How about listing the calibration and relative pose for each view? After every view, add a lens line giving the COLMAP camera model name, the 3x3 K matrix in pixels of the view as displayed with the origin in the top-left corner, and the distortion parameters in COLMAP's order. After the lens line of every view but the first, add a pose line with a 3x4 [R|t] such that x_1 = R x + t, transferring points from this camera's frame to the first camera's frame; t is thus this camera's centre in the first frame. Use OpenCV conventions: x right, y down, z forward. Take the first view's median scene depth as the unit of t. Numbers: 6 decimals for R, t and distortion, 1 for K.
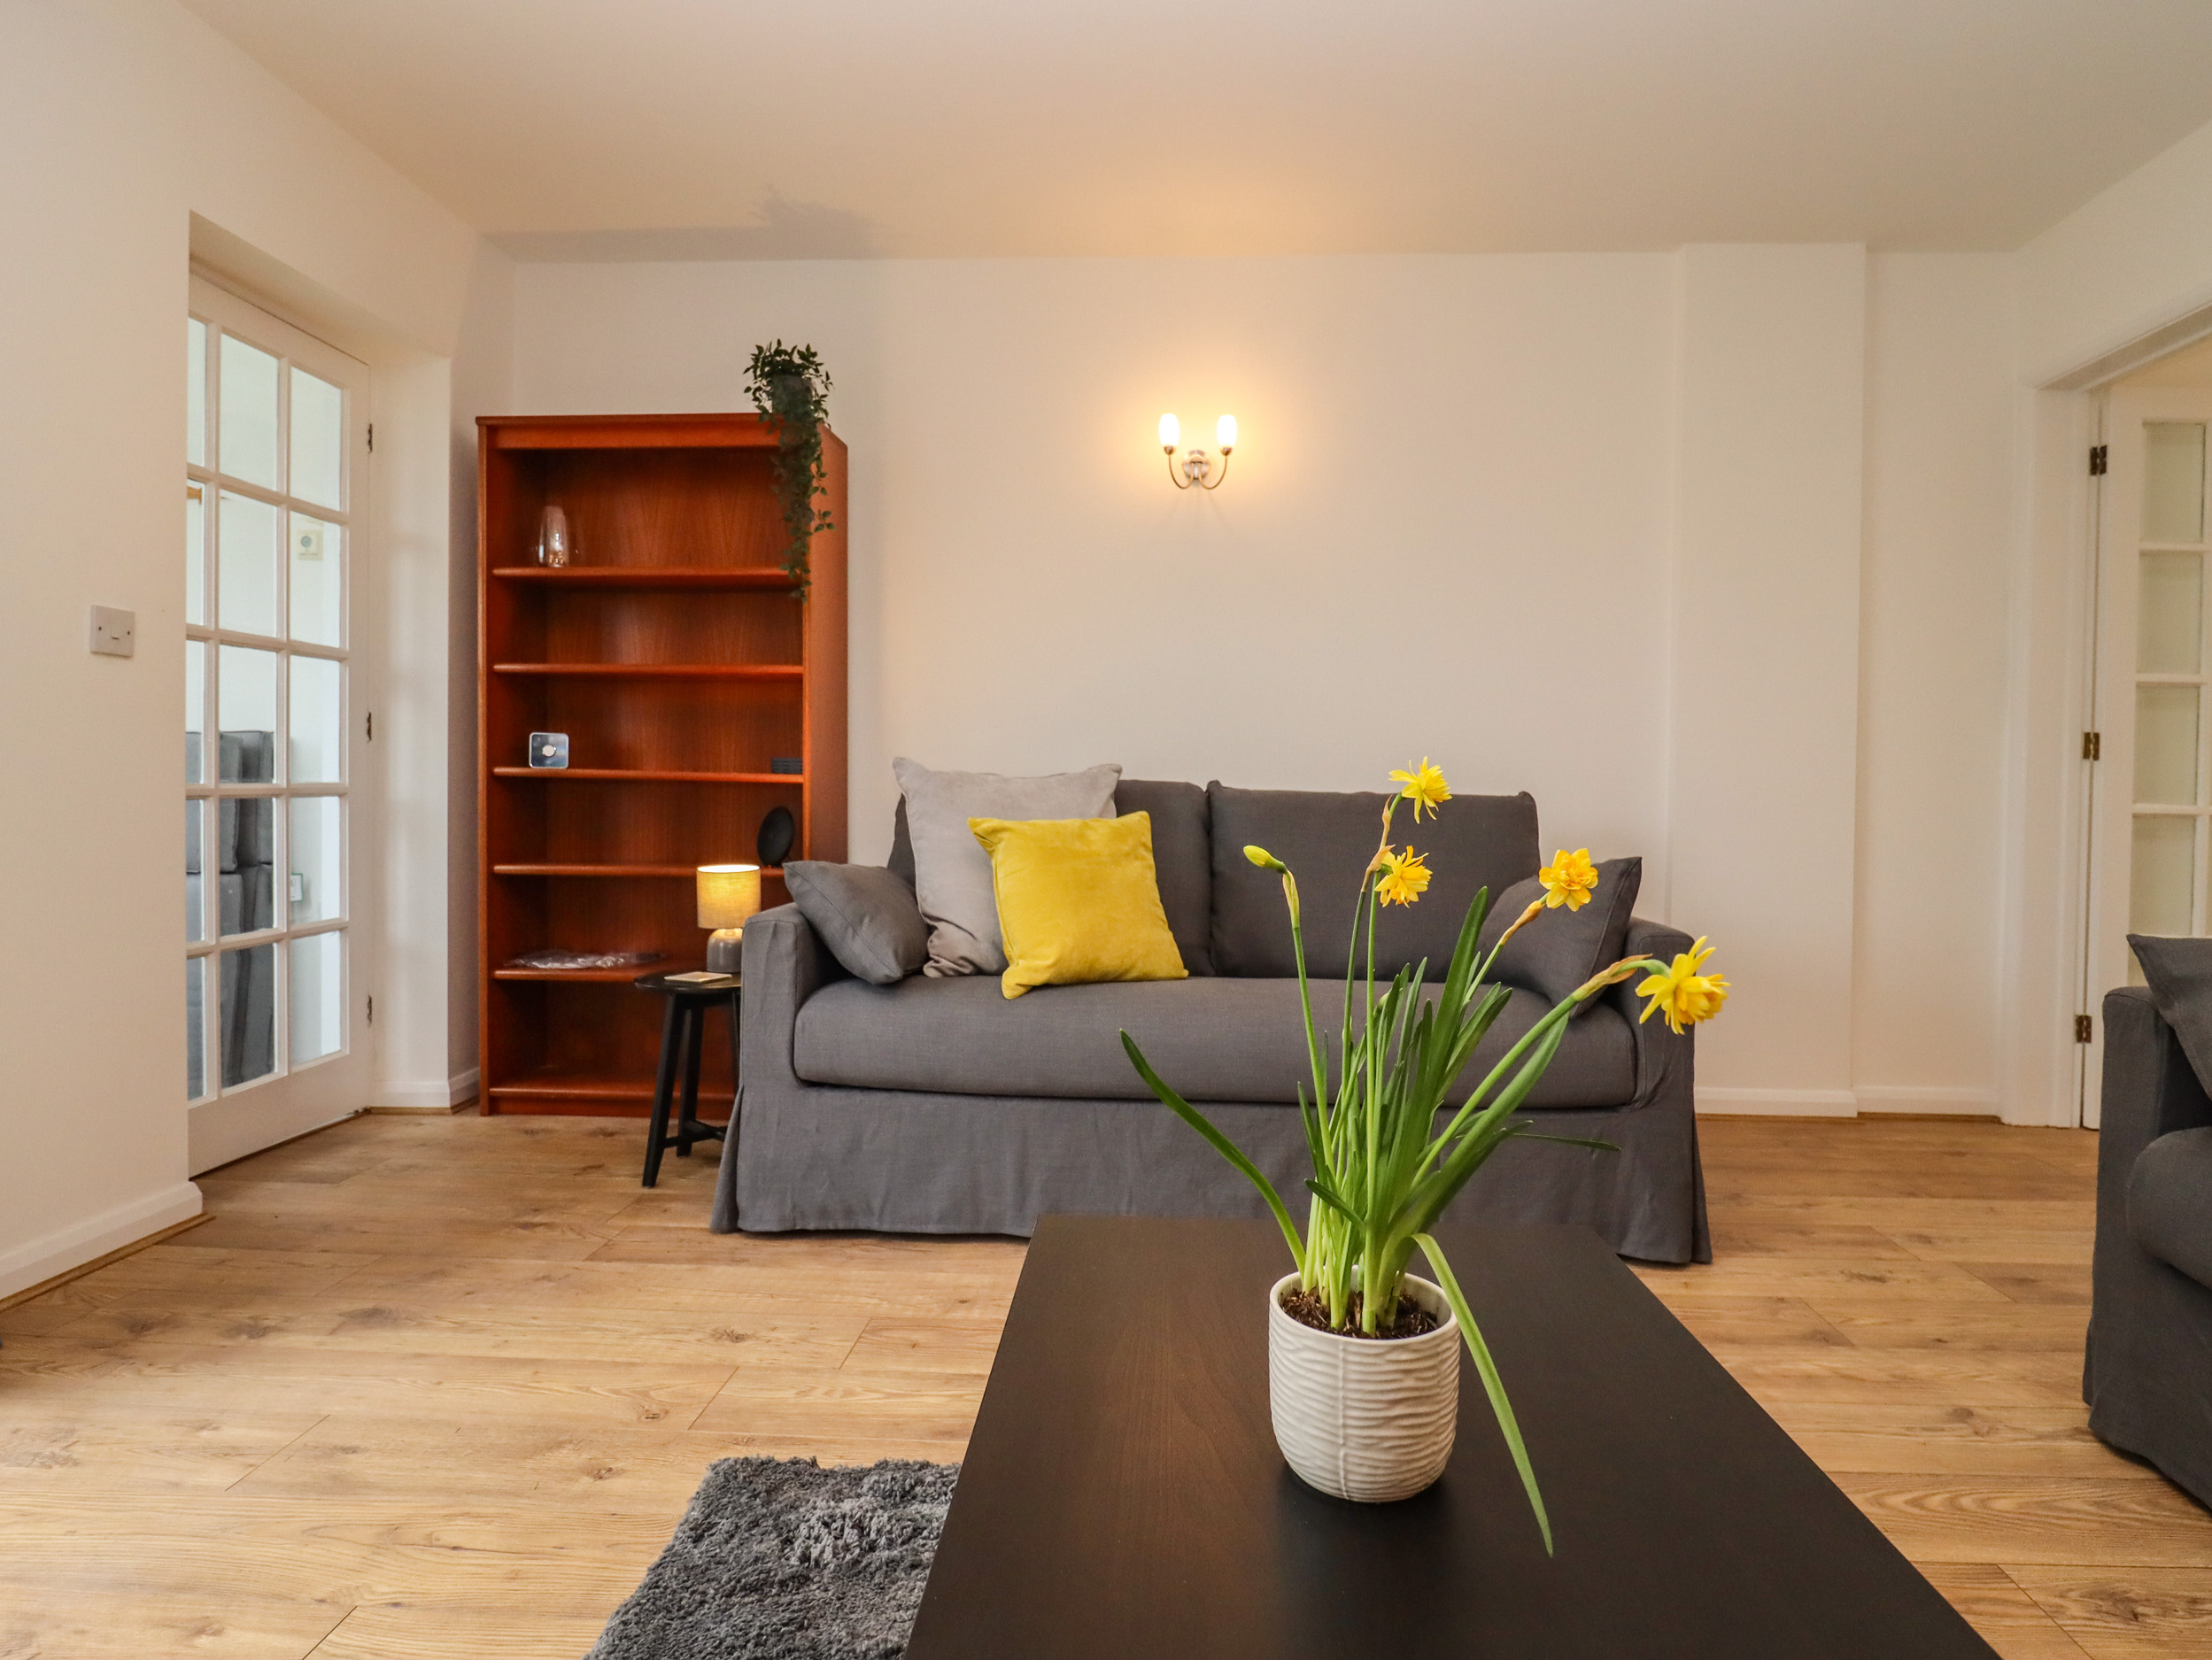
lens RADIAL K [[1257.8, 0, 1106.0], [0, 1257.8, 830.0], [0, 0, 1]] dist [0.000188, -0.000593]
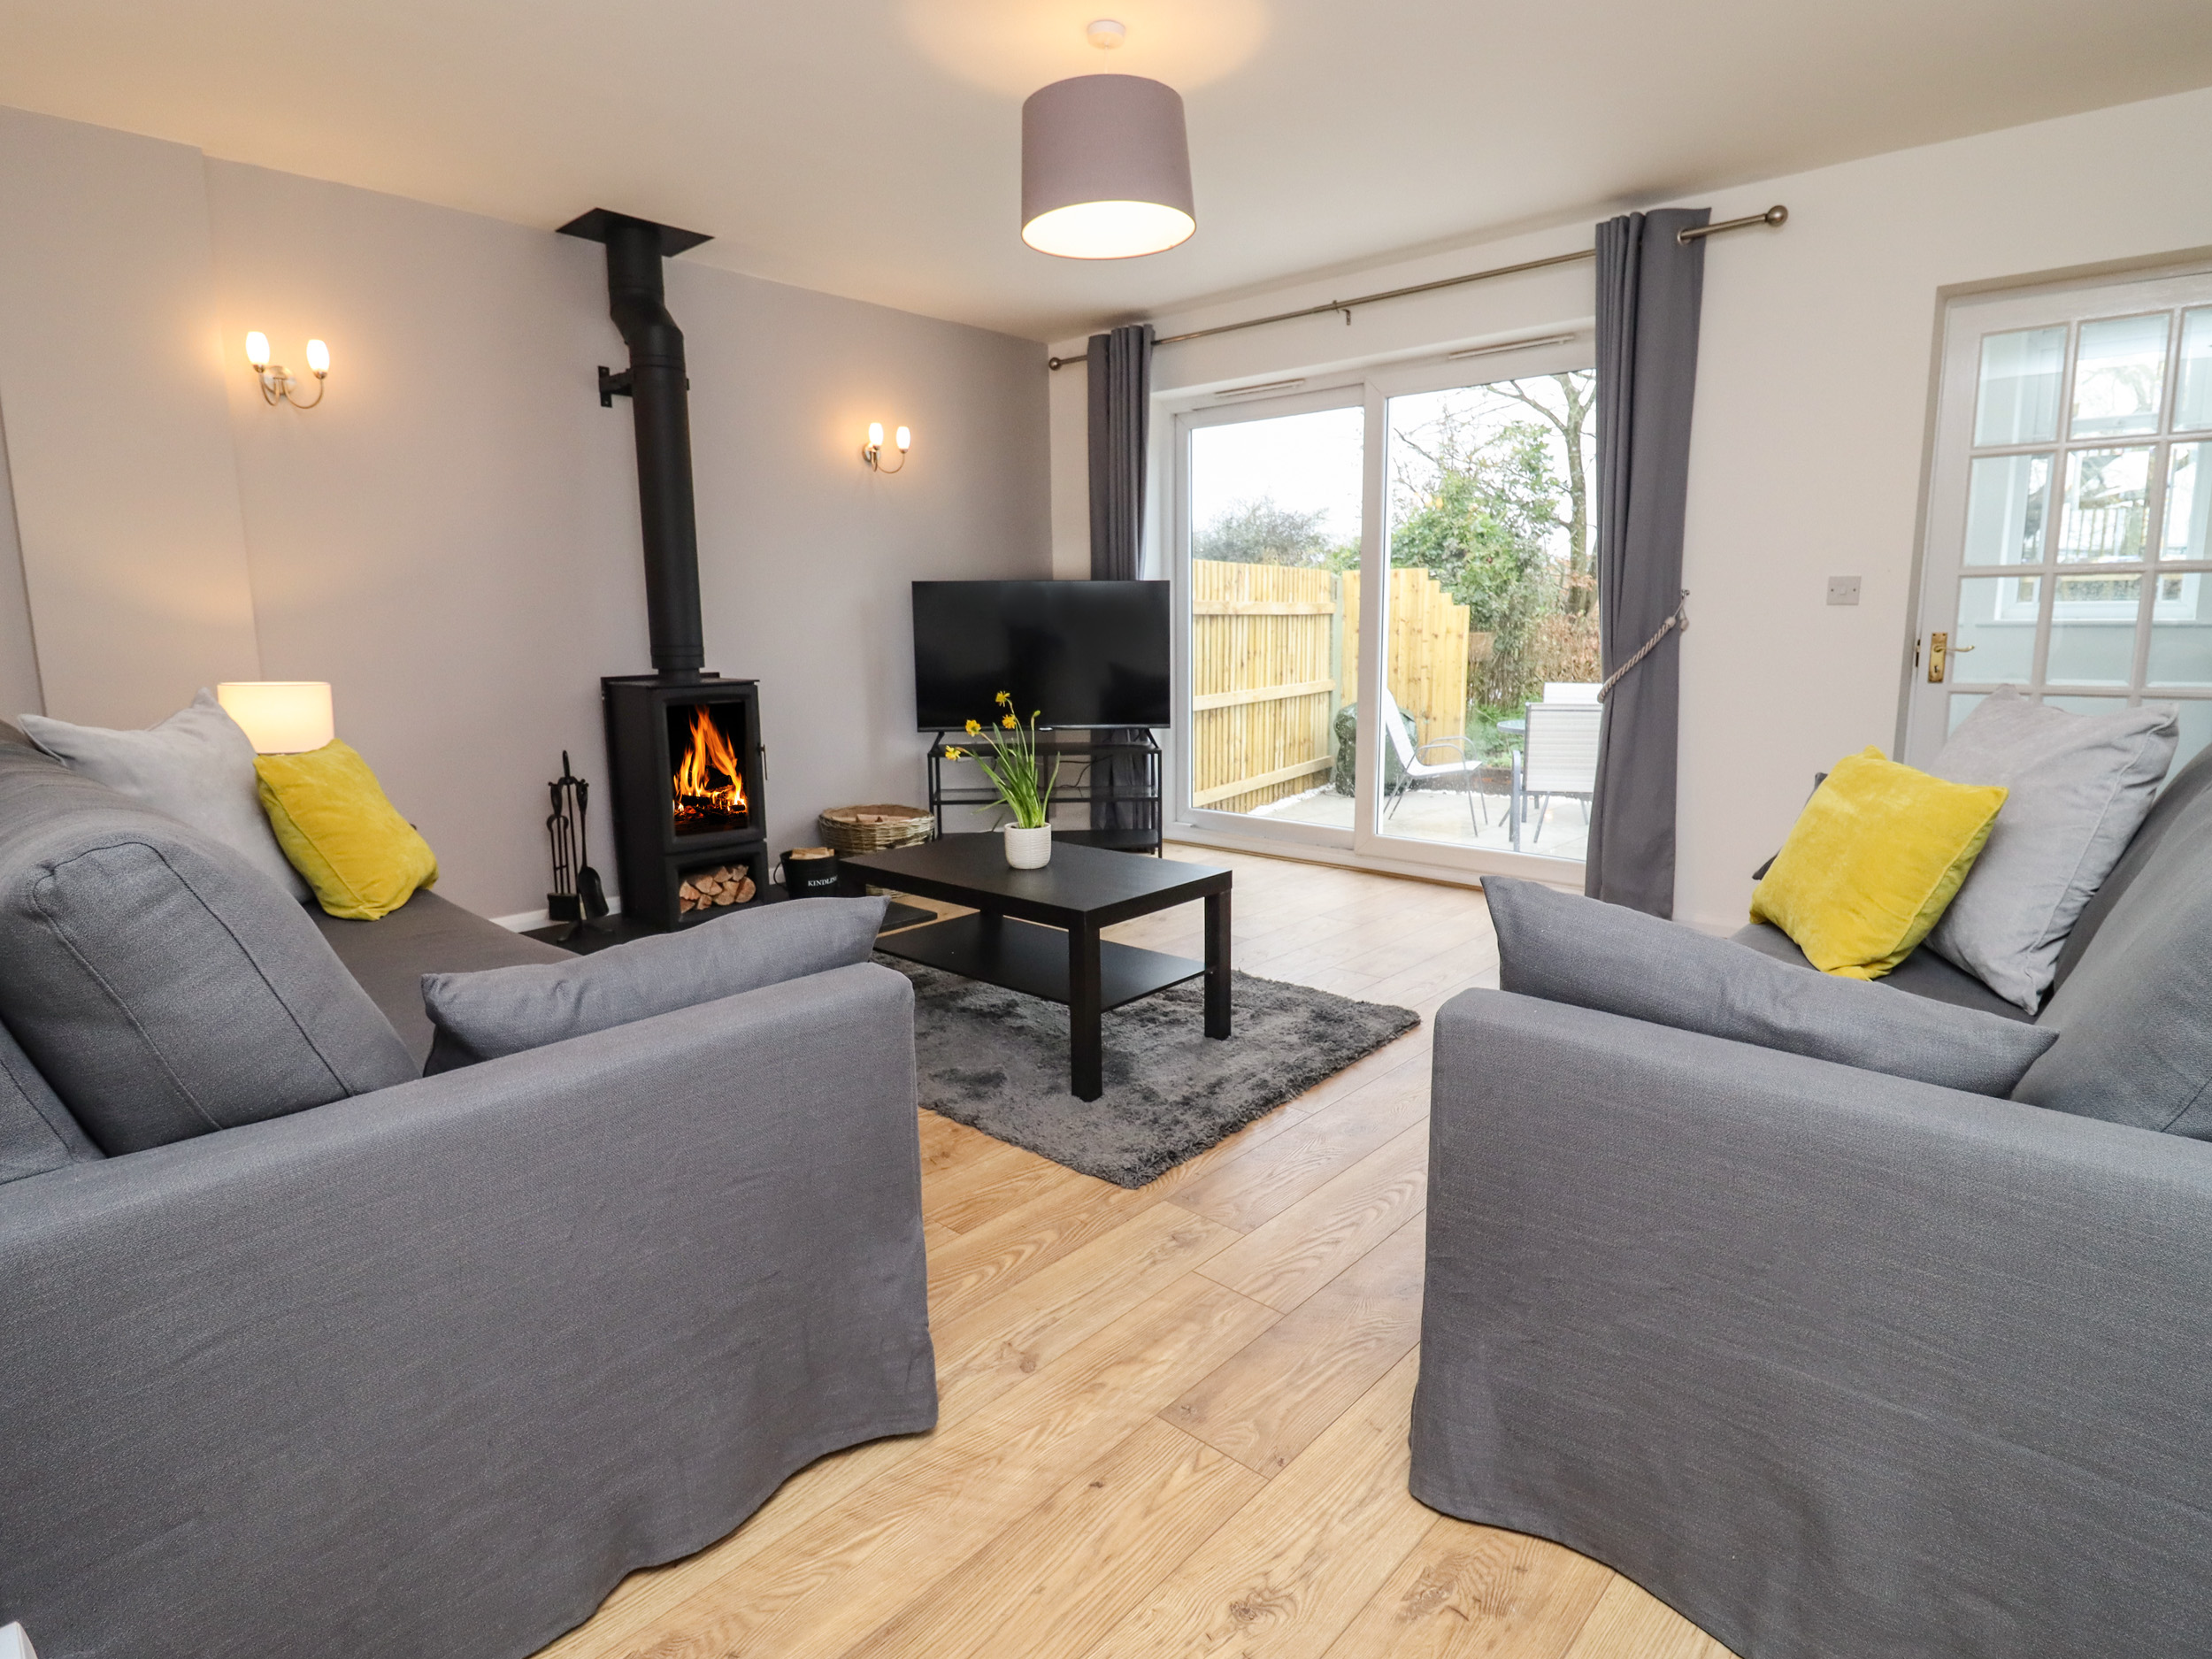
lens RADIAL K [[1153.2, 0, 1106.0], [0, 1153.2, 829.5], [0, 0, 1]] dist [0.002274, -0.022264]
pose [[-0.638855, 0.122916, -0.759445, 1.245998], [-0.028257, 0.982739, 0.182826, -0.117151], [0.768808, 0.138259, -0.624354, 1.514054]]
